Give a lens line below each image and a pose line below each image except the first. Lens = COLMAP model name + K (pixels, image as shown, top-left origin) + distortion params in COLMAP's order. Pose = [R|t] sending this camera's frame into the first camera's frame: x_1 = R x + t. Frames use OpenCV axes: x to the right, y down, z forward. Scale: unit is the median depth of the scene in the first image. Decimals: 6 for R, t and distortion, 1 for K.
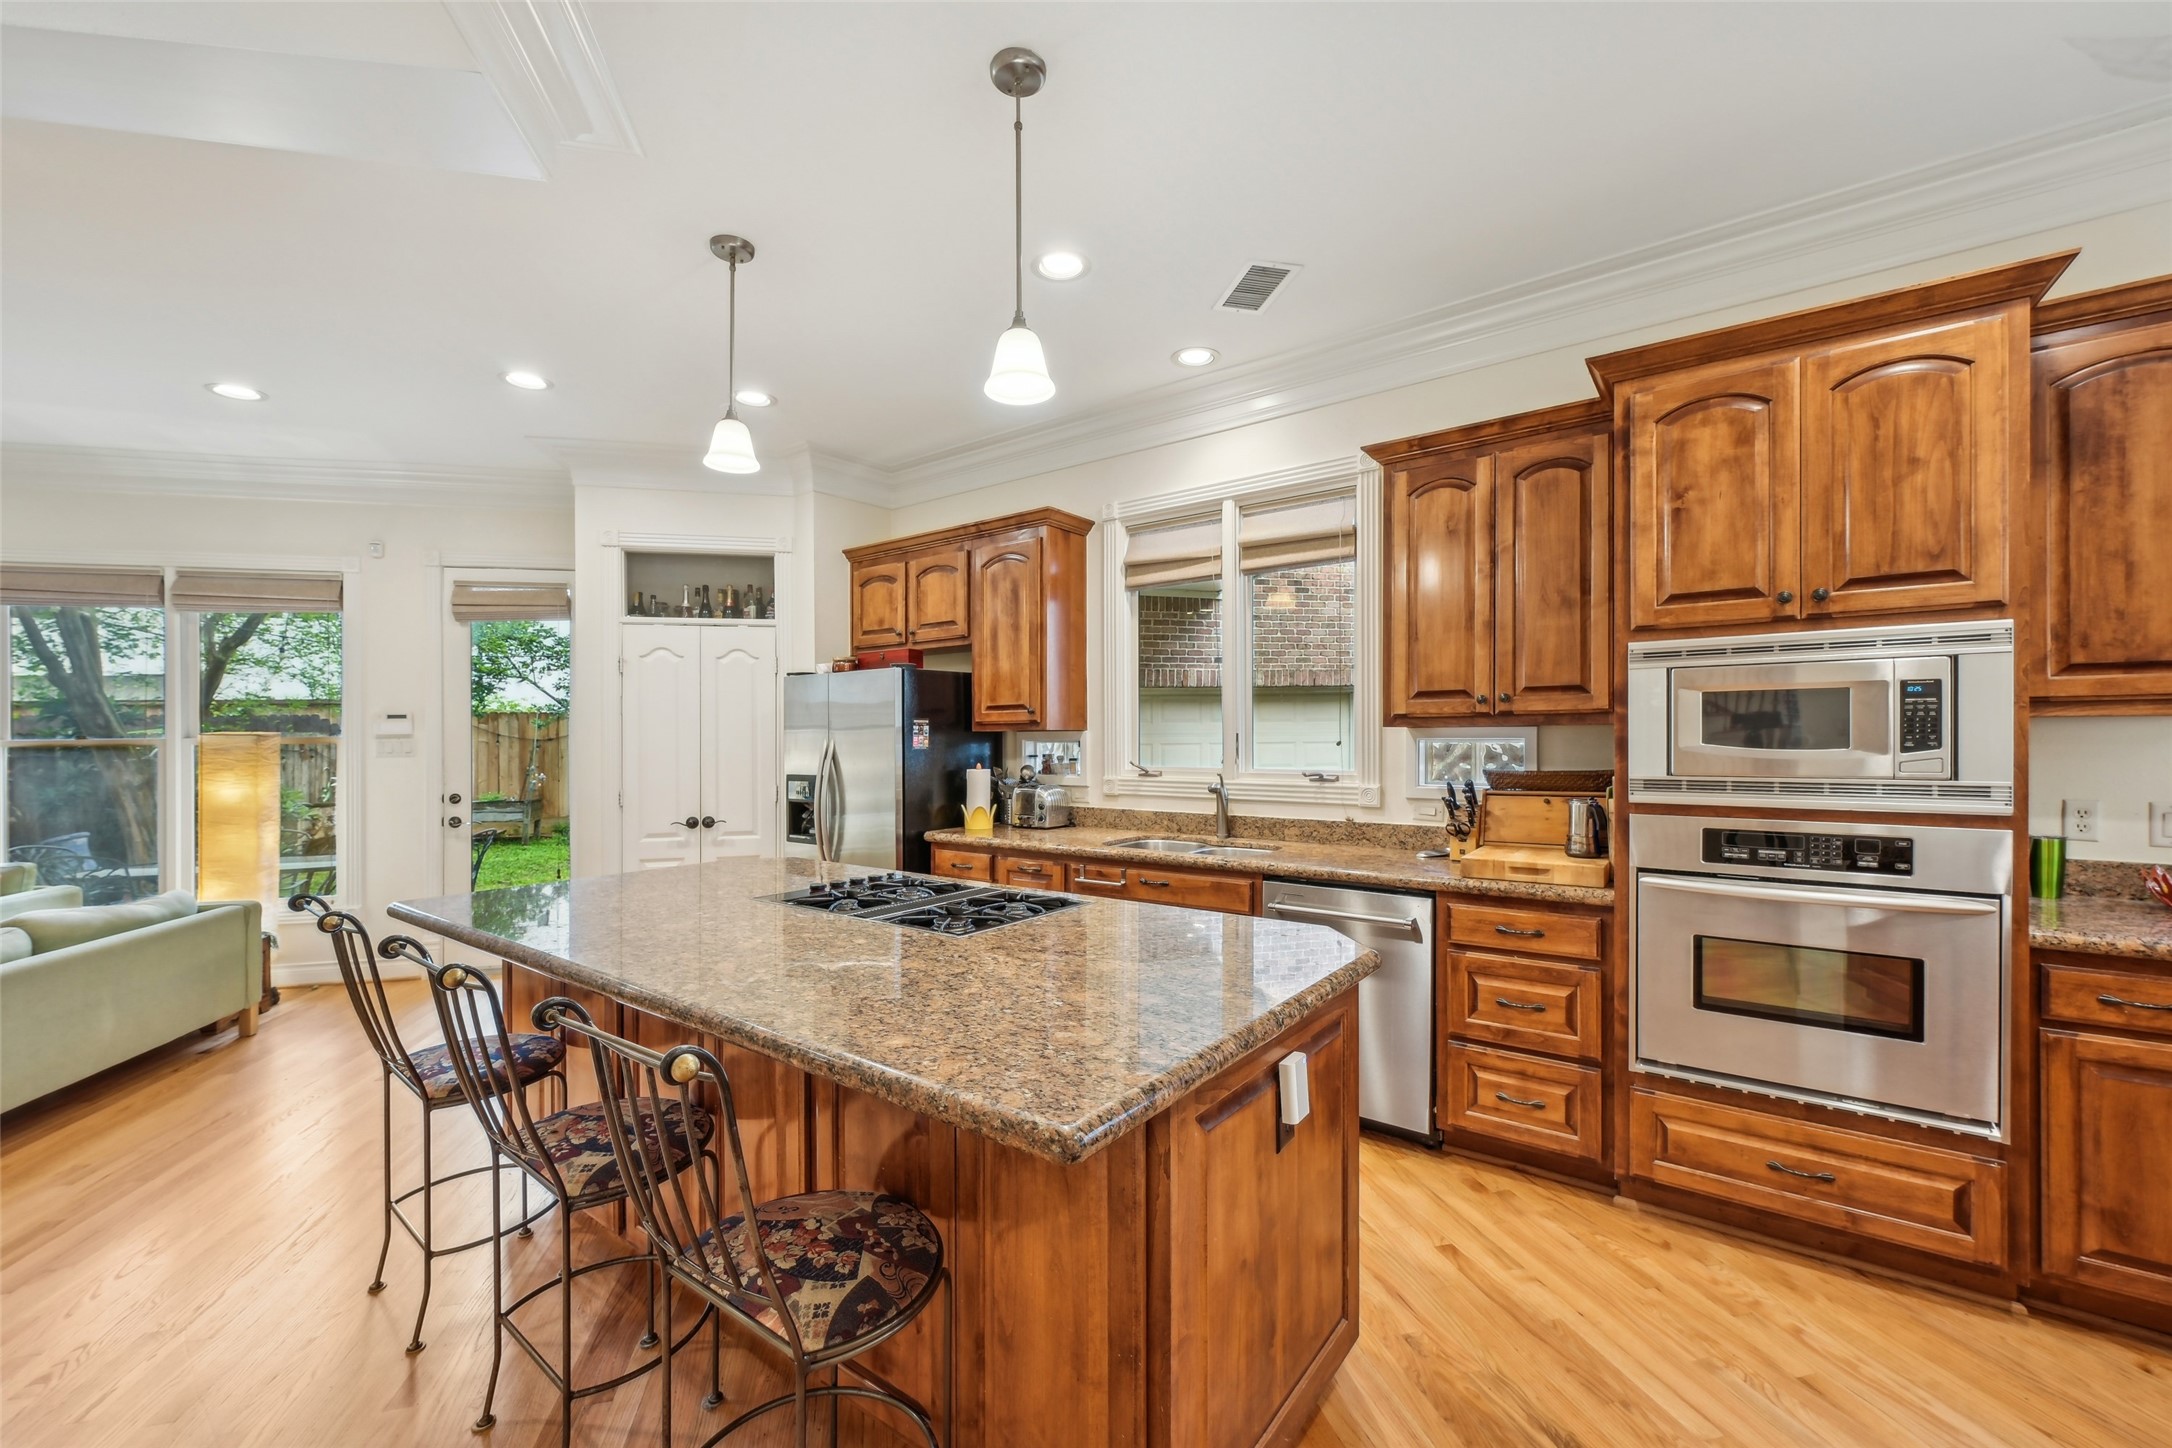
lens RADIAL K [[864.2, 0, 1093.8], [0, 864.2, 736.9], [0, 0, 1]] dist [-0.000892, -0.000185]
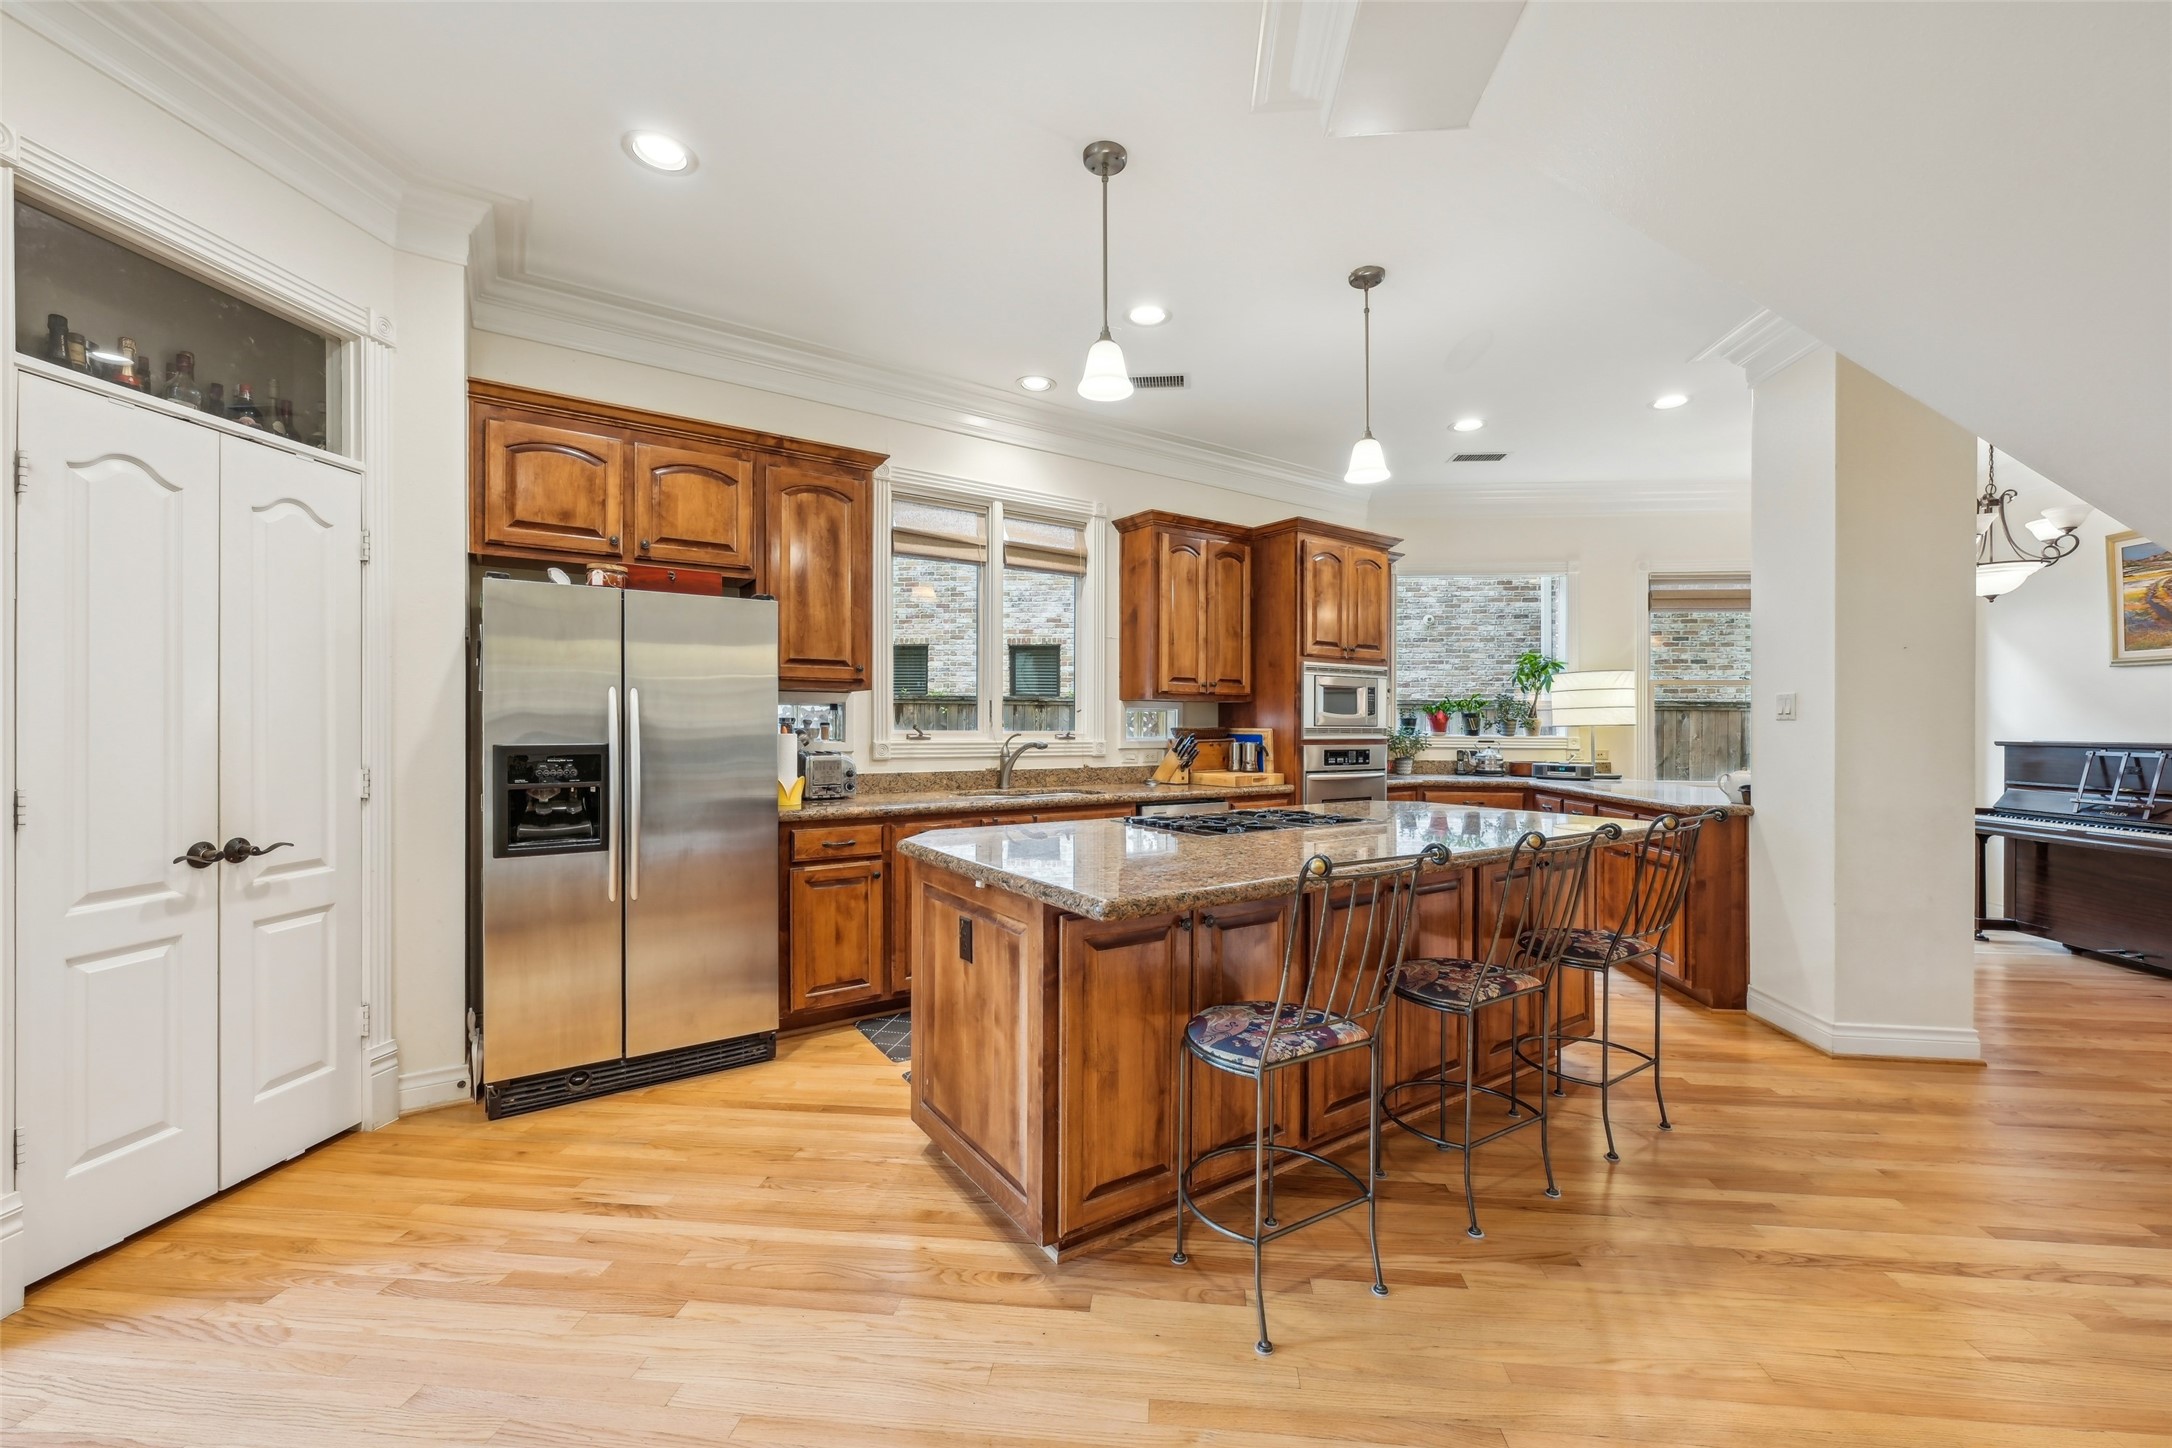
lens RADIAL K [[860.4, 0, 1084.4], [0, 860.4, 725.6], [0, 0, 1]] dist [-0.001297, -0.000436]
pose [[0.337704, 0.008650, 0.941213, -0.933743], [-0.007240, 0.999952, -0.006592, 0.038119], [-0.941225, -0.004588, 0.337750, 0.512145]]
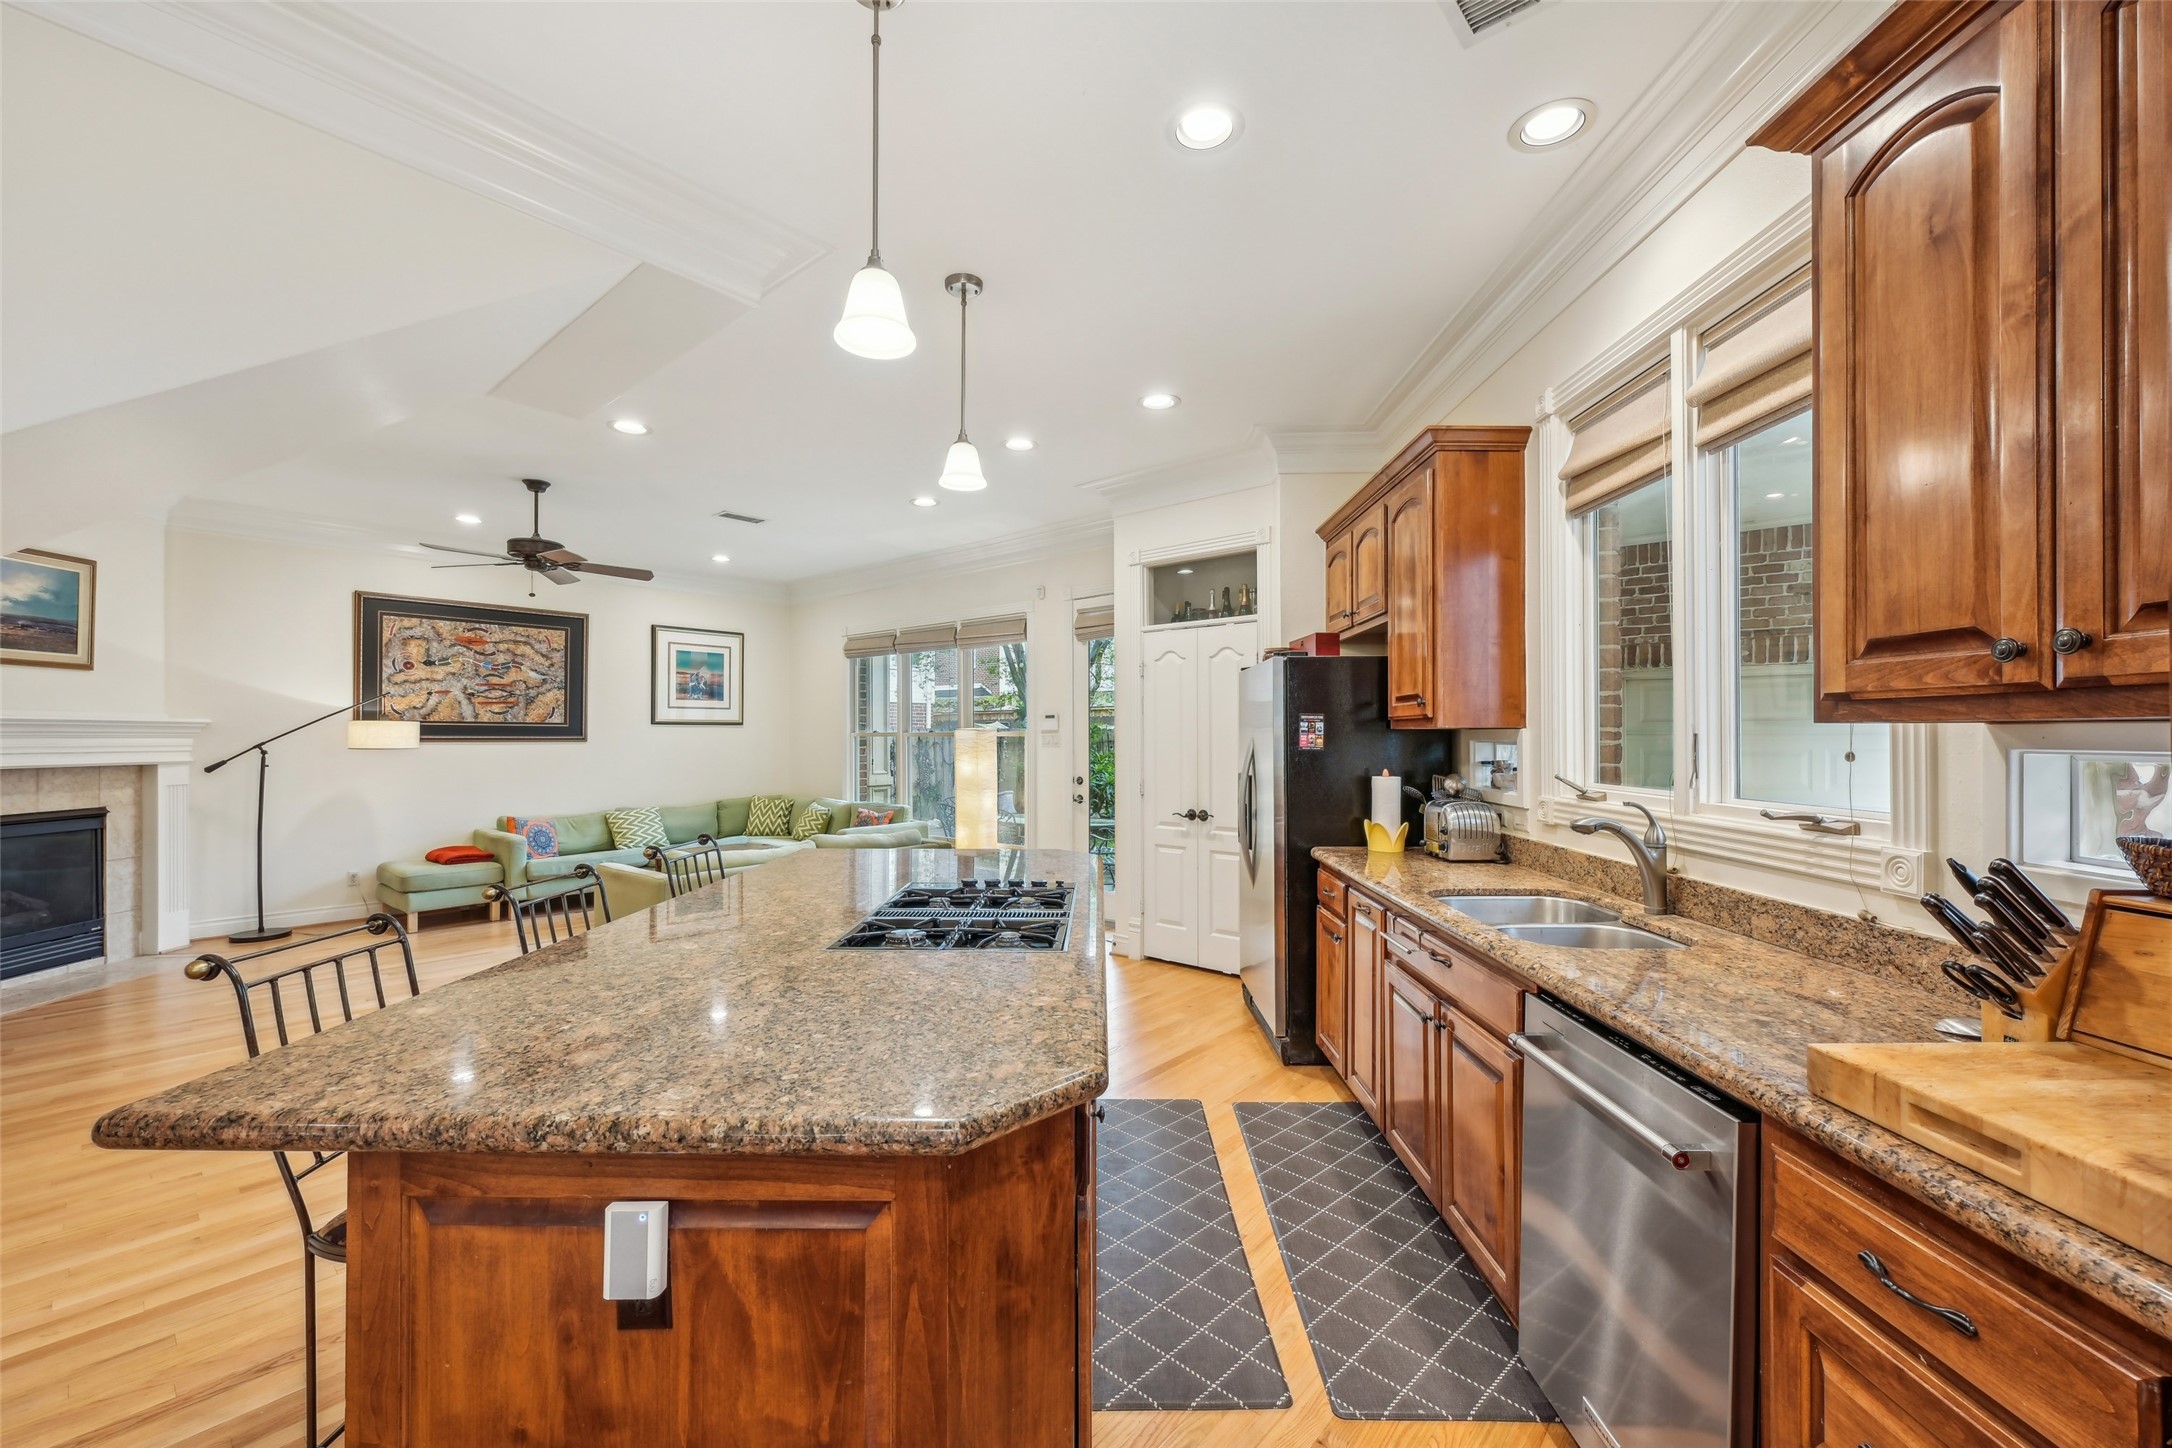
lens RADIAL K [[866.4, 0, 1095.2], [0, 866.4, 722.9], [0, 0, 1]] dist [-0.001748, -0.000073]
pose [[0.589937, -0.002861, -0.807445, 0.405294], [-0.005724, 0.999954, -0.007726, -0.004831], [0.807429, 0.009180, 0.589893, 0.355289]]
